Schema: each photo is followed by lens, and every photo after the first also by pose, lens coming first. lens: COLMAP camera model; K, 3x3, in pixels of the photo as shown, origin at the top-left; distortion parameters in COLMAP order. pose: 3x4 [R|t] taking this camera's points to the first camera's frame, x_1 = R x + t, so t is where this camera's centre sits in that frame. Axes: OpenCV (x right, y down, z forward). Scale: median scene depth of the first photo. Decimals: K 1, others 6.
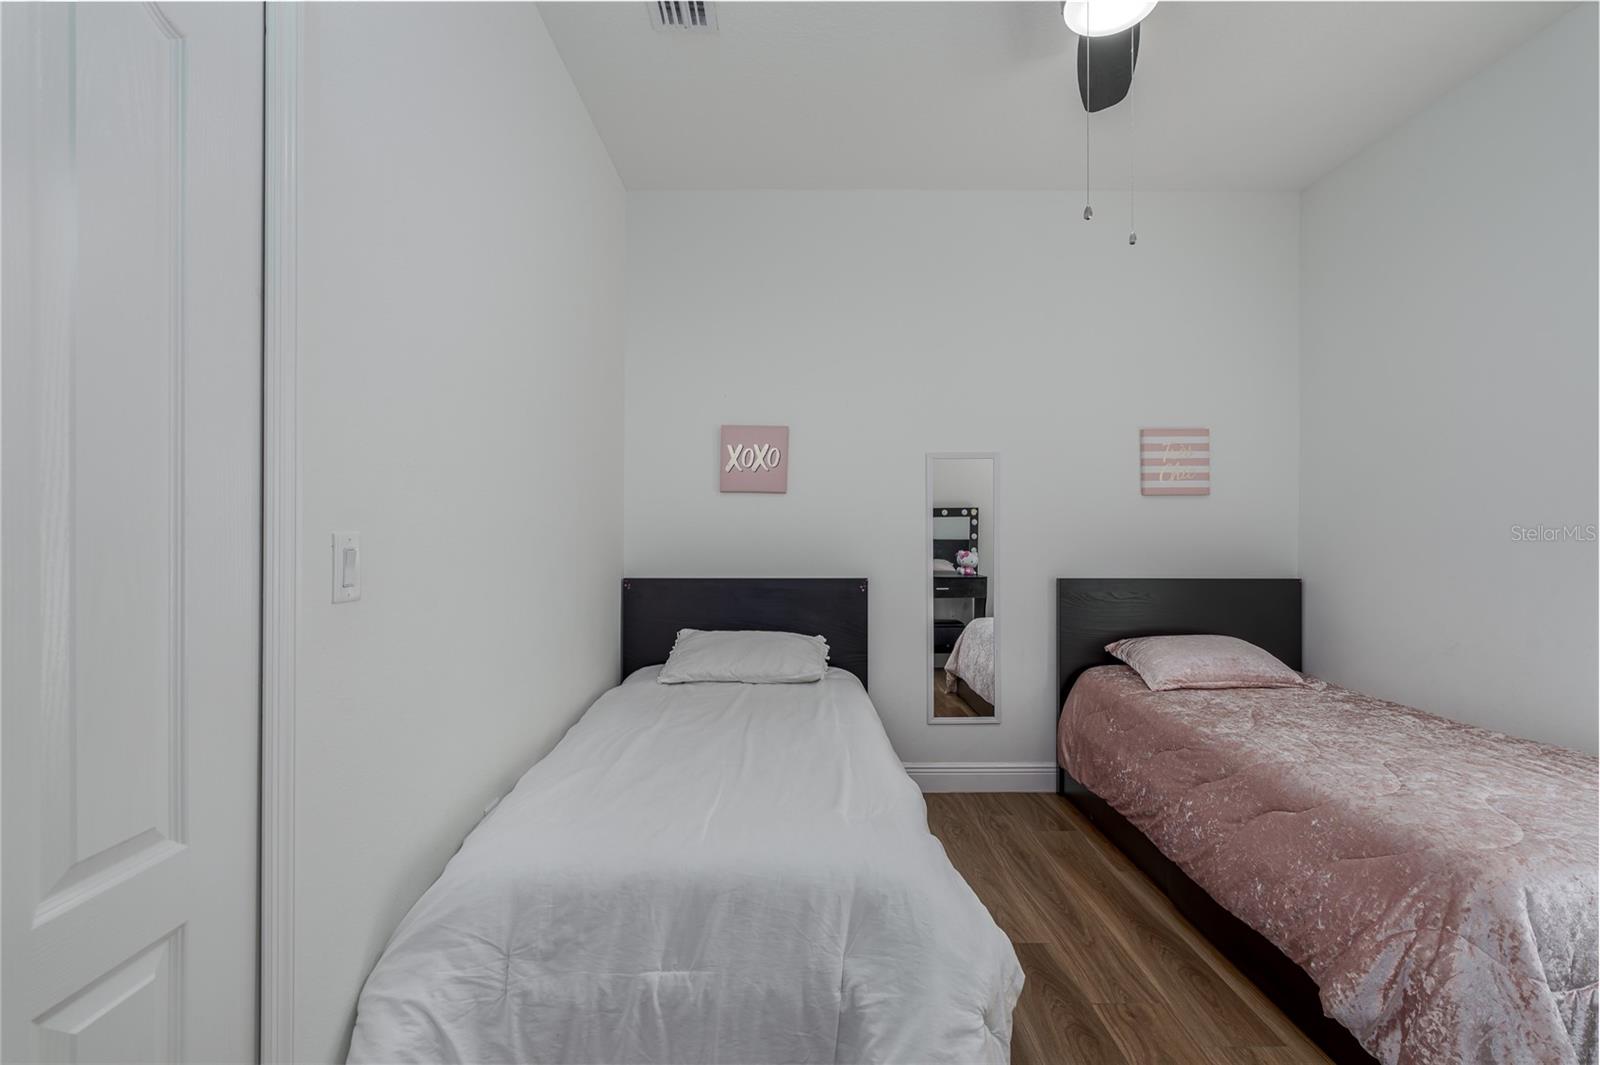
lens RADIAL K [[718.1, 0, 724.3], [0, 718.1, 526.5], [0, 0, 1]] dist [-0.001163, -0.000410]
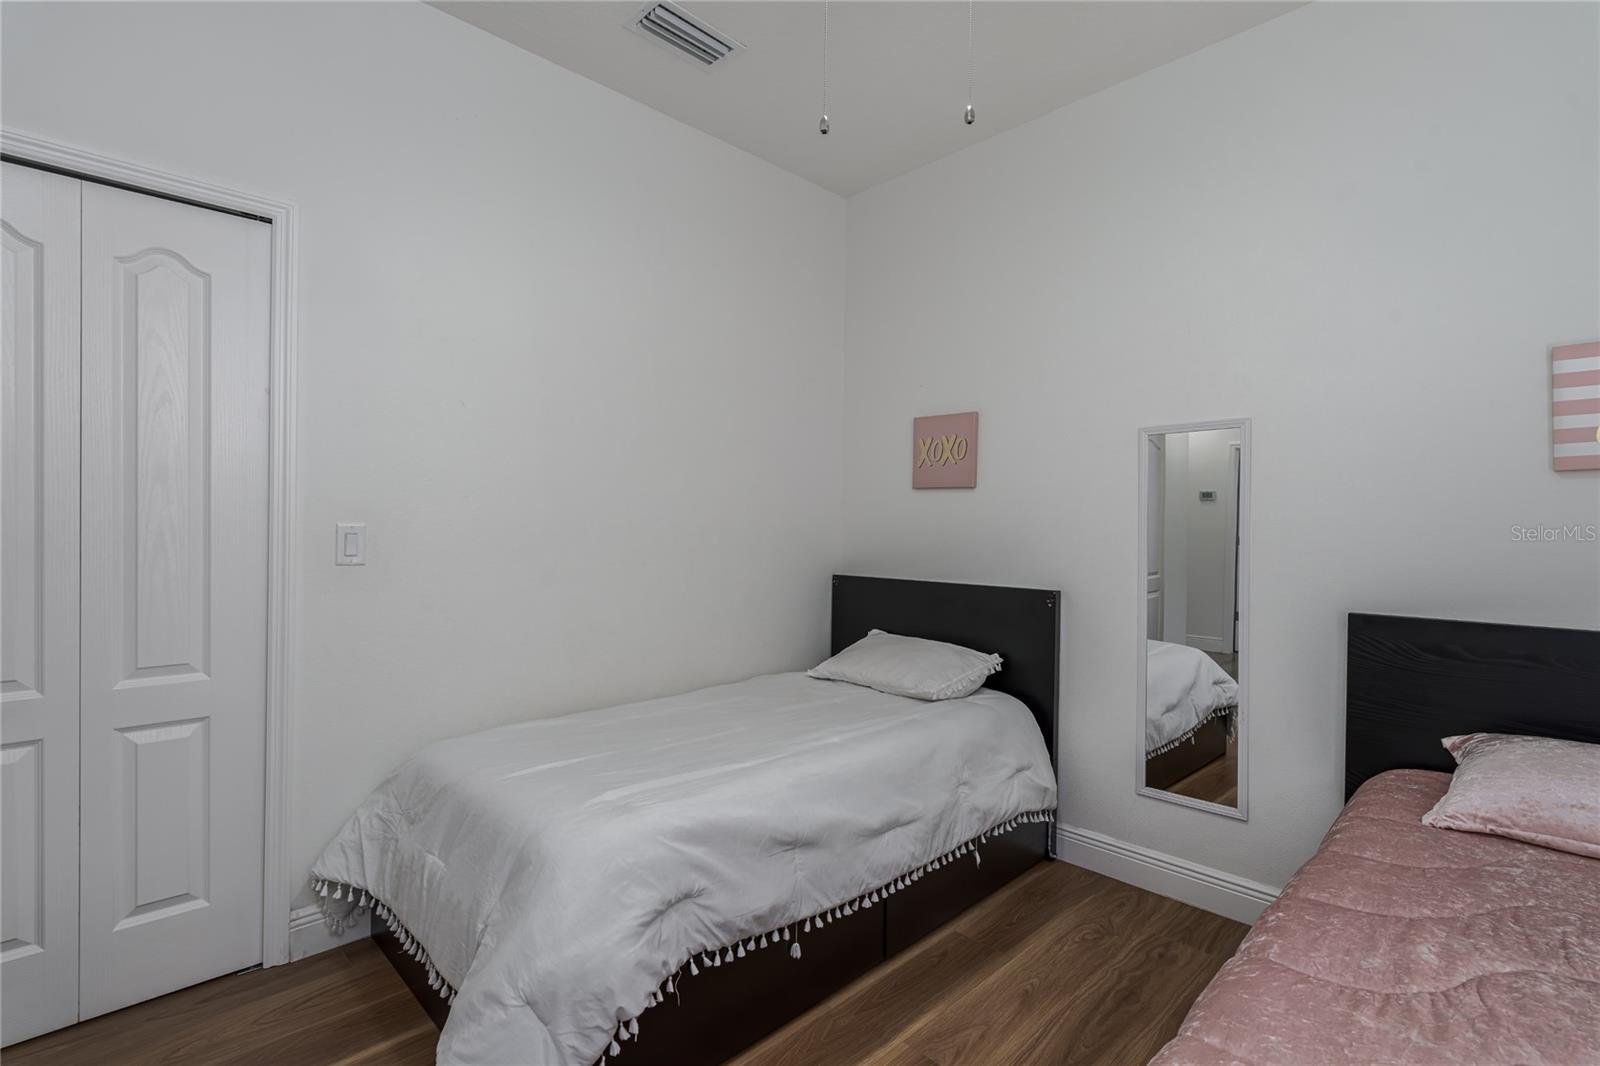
lens RADIAL K [[718.1, 0, 799.0], [0, 718.1, 527.9], [0, 0, 1]] dist [-0.001163, -0.000410]
pose [[0.707720, 0.008055, -0.706447, 0.562234], [-0.009108, 0.999956, 0.002278, 0.002337], [0.706434, 0.004822, 0.707762, 0.229592]]
